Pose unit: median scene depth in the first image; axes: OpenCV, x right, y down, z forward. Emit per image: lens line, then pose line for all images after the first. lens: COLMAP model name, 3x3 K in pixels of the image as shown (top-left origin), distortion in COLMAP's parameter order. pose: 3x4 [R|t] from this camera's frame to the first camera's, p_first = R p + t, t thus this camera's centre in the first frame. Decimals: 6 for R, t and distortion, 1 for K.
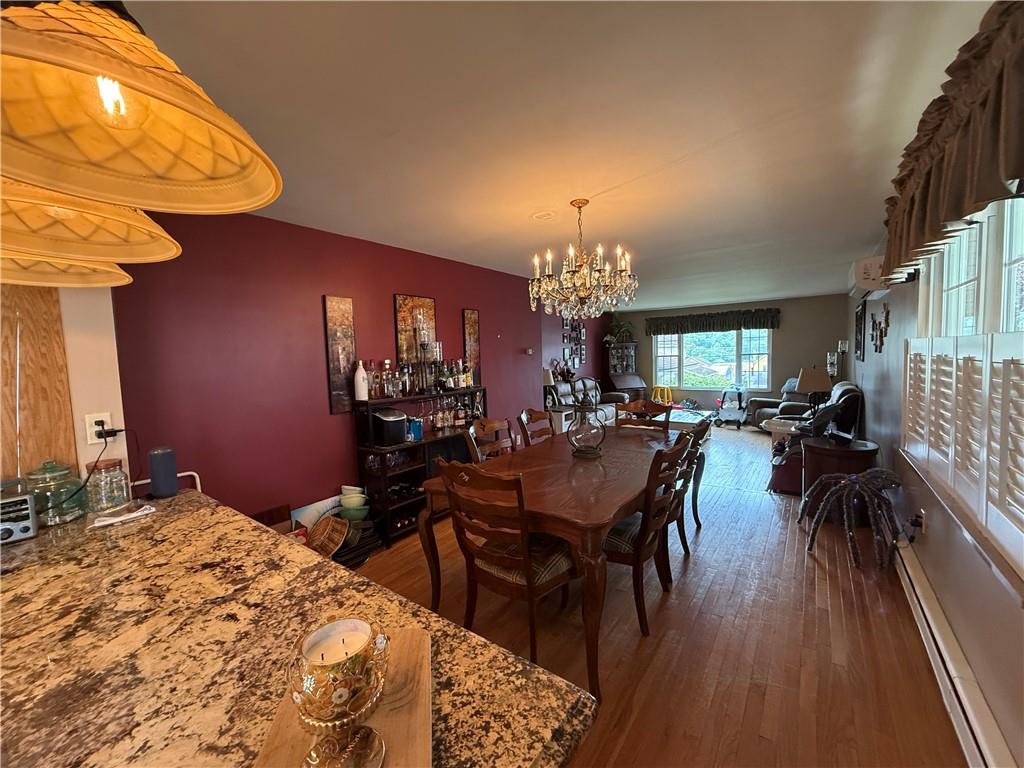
lens RADIAL K [[408.0, 0, 509.4], [0, 408.0, 384.2], [0, 0, 1]] dist [0.000491, -0.000001]
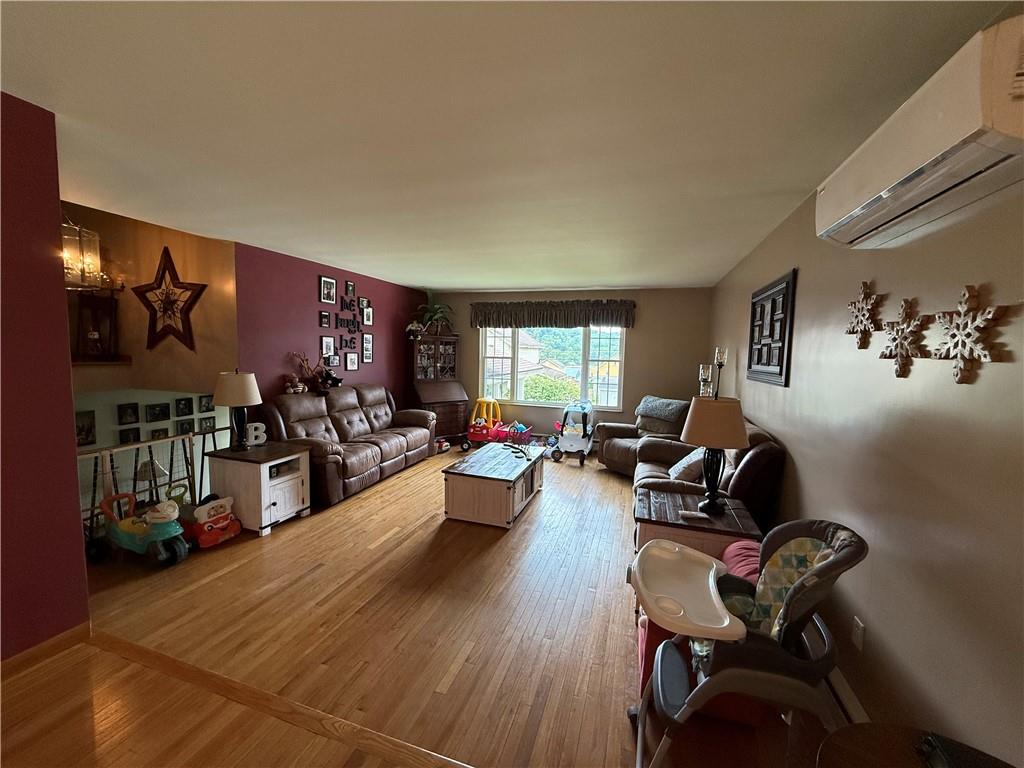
lens RADIAL K [[408.0, 0, 511.3], [0, 408.0, 383.2], [0, 0, 1]] dist [0.000491, -0.000001]
pose [[0.946021, 0.026445, 0.323025, 0.202136], [-0.028700, 0.999586, 0.002219, -0.029019], [-0.322832, -0.011370, 0.946388, 0.351467]]
